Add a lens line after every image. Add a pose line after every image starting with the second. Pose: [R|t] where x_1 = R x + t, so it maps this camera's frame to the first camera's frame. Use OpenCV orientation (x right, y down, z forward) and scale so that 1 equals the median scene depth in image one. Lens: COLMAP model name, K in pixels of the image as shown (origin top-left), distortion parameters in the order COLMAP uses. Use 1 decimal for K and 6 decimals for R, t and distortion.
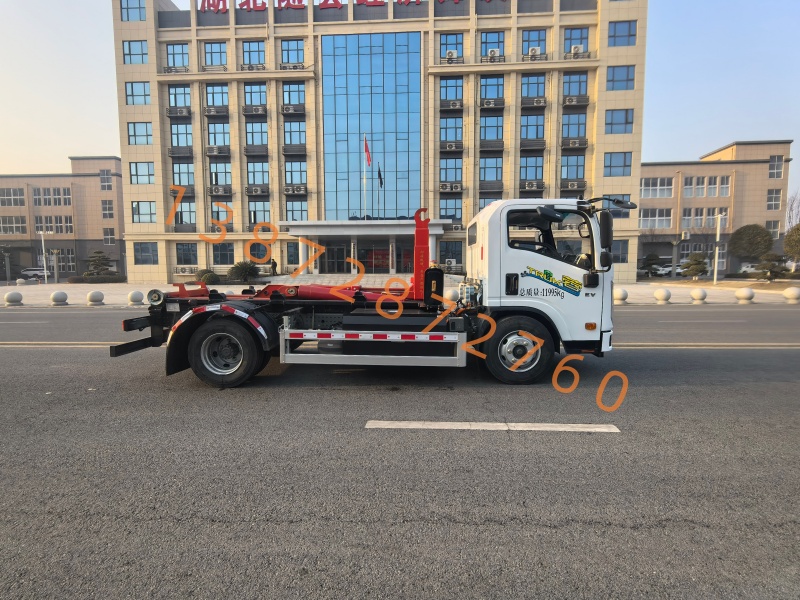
lens RADIAL K [[410.8, 0, 400.0], [0, 410.8, 300.0], [0, 0, 1]] dist [0.003510, -0.000042]
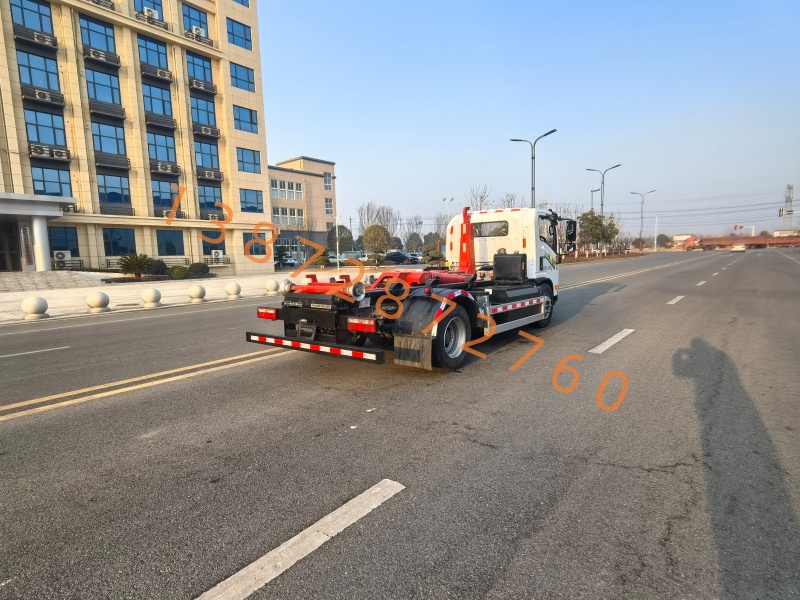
lens RADIAL K [[427.9, 0, 400.0], [0, 427.9, 300.0], [0, 0, 1]] dist [0.004722, -0.001283]
pose [[0.583842, -0.089844, 0.806880, -0.154067], [0.080239, 0.995378, 0.052774, -0.003117], [-0.807892, 0.033932, 0.588353, 0.055031]]
